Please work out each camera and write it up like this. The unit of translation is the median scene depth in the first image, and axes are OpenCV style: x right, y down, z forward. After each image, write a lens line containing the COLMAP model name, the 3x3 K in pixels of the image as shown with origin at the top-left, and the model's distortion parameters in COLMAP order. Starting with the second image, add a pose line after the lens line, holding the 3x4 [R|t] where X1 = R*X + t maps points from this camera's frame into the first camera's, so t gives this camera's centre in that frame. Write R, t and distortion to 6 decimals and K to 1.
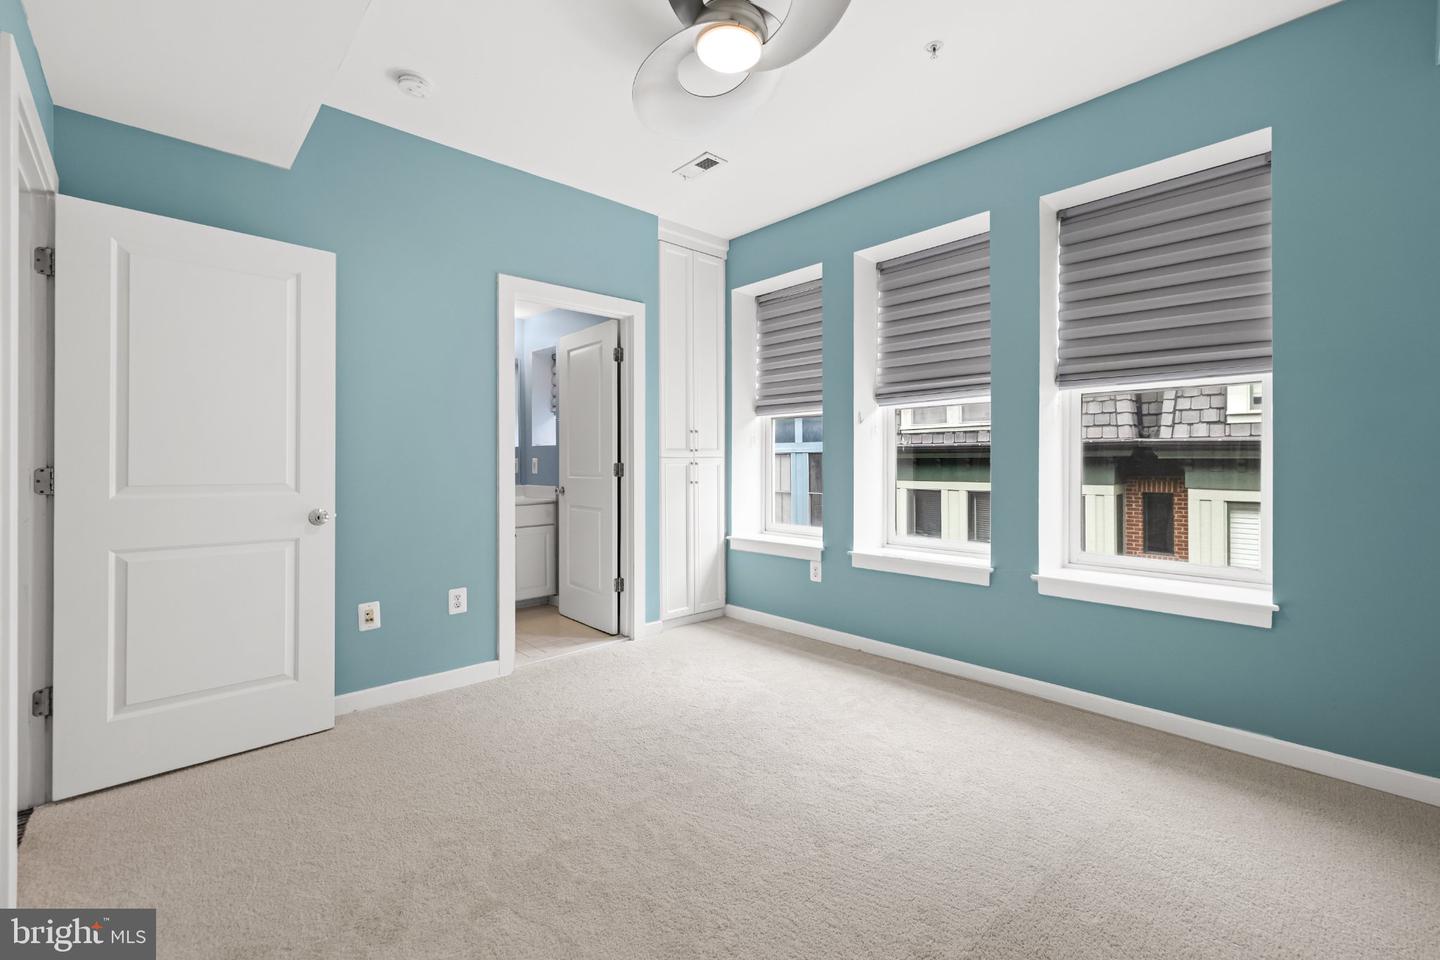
lens RADIAL K [[608.5, 0, 724.5], [0, 608.5, 468.0], [0, 0, 1]] dist [0.000237, 0.000041]
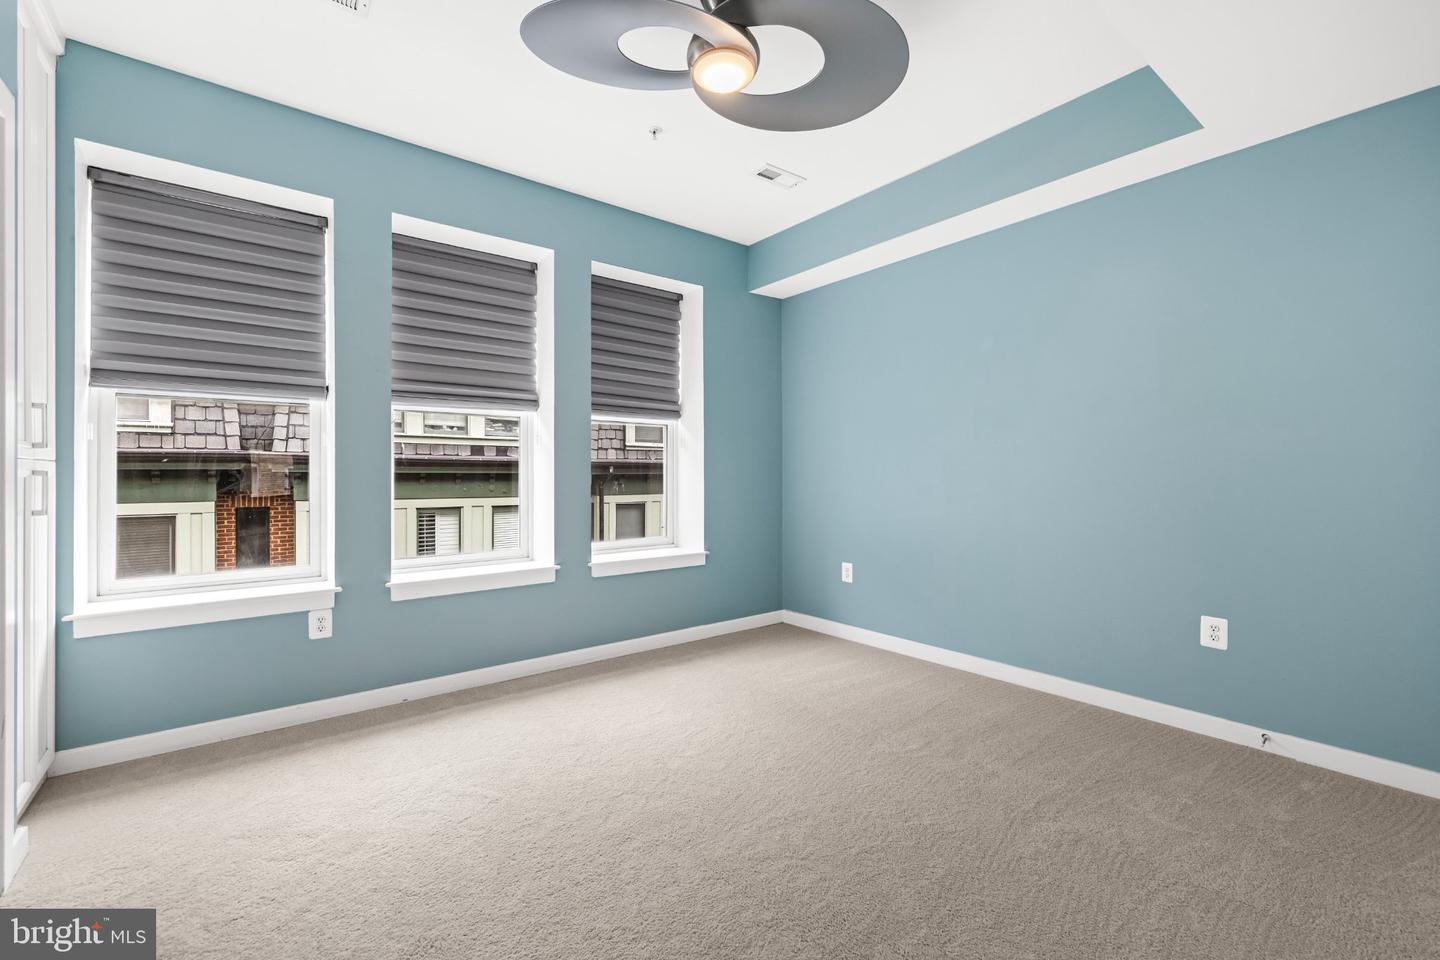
lens RADIAL K [[607.0, 0, 721.1], [0, 607.0, 477.2], [0, 0, 1]] dist [0.004452, 0.000406]
pose [[0.087578, 0.001127, 0.996157, -0.458106], [0.007799, 0.999968, -0.001817, 0.000871], [-0.996127, 0.007928, 0.087567, 0.406180]]
